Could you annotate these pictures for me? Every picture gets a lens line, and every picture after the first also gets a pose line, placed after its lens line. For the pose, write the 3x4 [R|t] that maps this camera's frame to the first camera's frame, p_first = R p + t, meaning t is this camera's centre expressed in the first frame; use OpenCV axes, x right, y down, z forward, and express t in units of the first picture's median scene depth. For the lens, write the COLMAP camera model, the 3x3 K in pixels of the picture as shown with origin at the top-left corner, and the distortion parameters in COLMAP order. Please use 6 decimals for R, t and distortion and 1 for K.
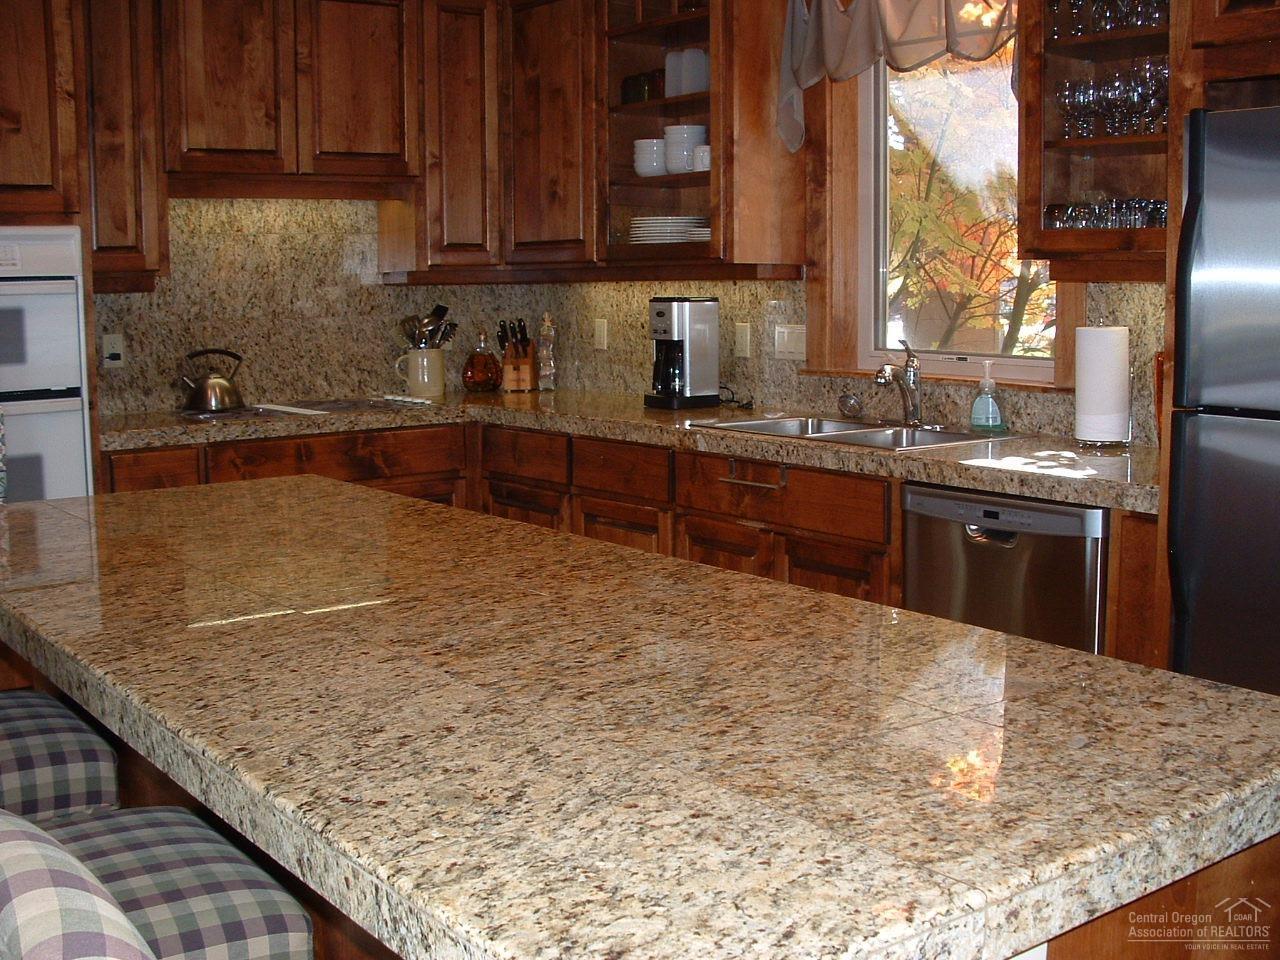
lens RADIAL K [[1533.1, 0, 637.5], [0, 1533.1, 552.1], [0, 0, 1]] dist [-0.266331, 0.270596]
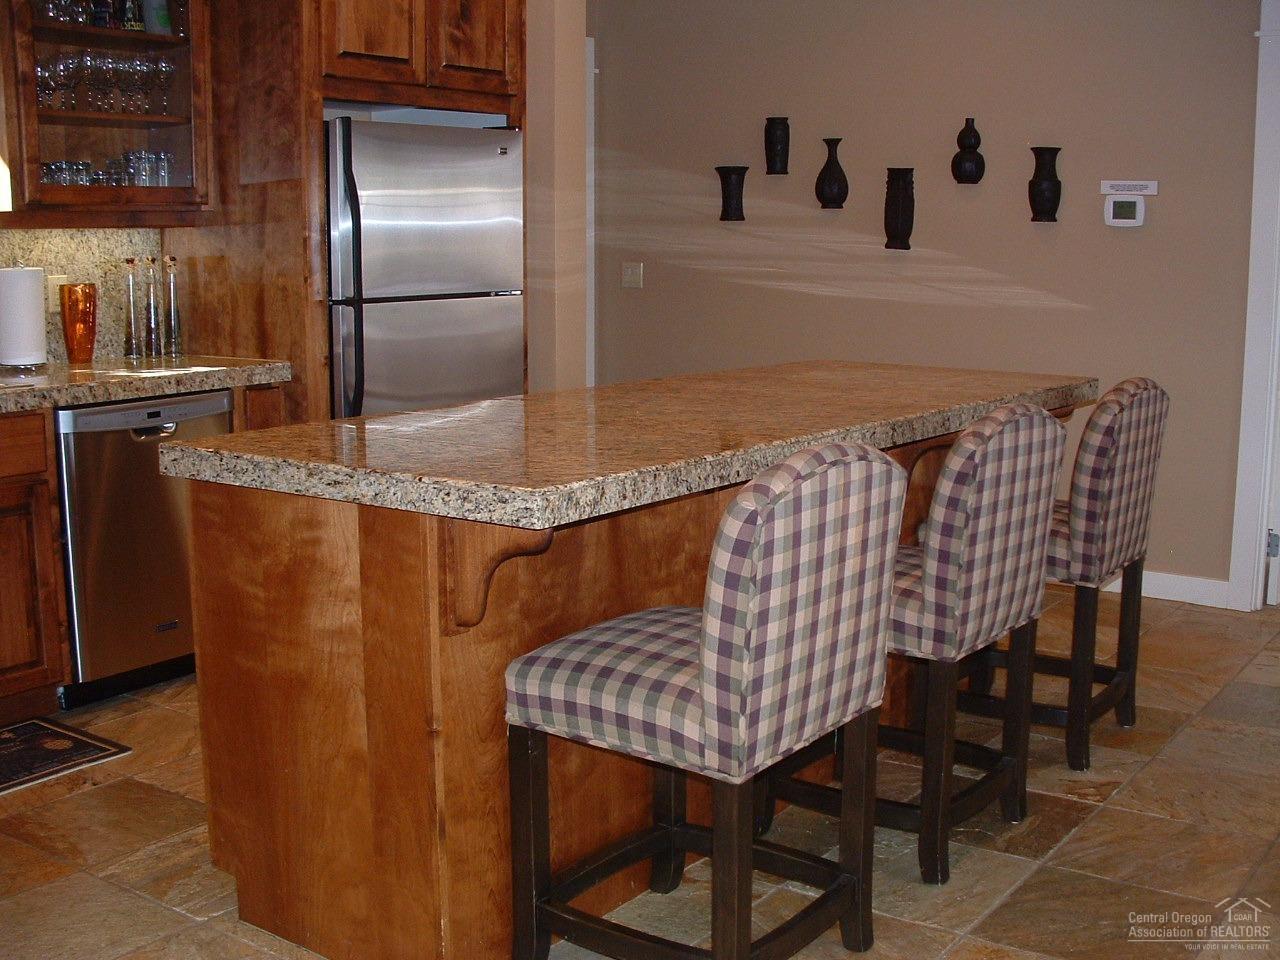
lens RADIAL K [[1522.2, 0, 640.5], [0, 1522.2, 516.1], [0, 0, 1]] dist [-0.242456, 0.363136]
pose [[-0.299403, -0.164151, 0.939900, -0.806416], [0.172042, 0.959655, 0.222404, -0.113697], [-0.938488, 0.228291, -0.259083, 0.735615]]
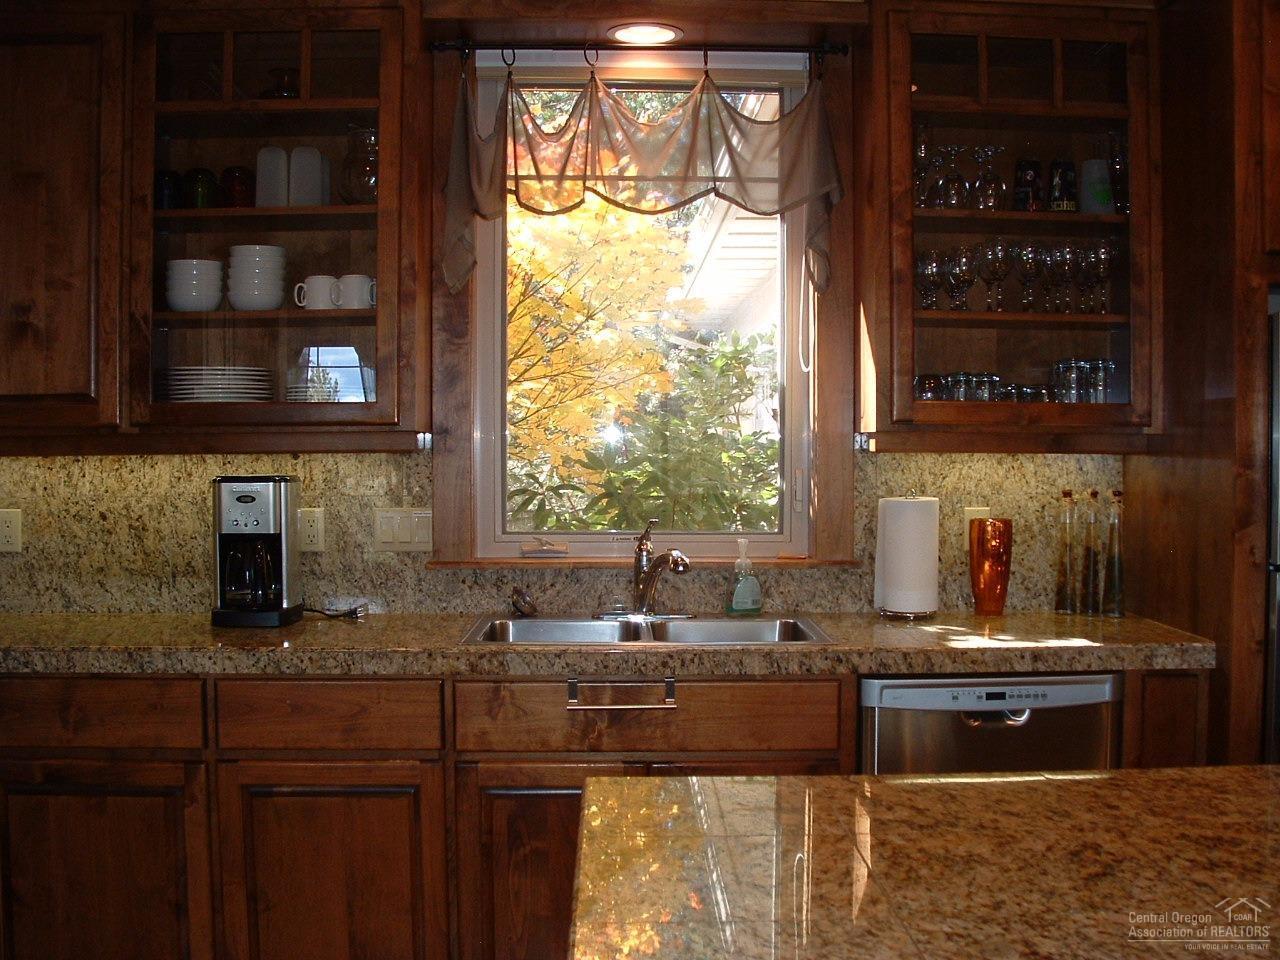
lens RADIAL K [[1533.1, 0, 637.5], [0, 1533.1, 552.1], [0, 0, 1]] dist [-0.266331, 0.270596]
pose [[0.560645, -0.050567, 0.826511, -0.527291], [0.138379, 0.989819, -0.033308, -0.088532], [-0.816412, 0.133045, 0.561935, 0.484095]]
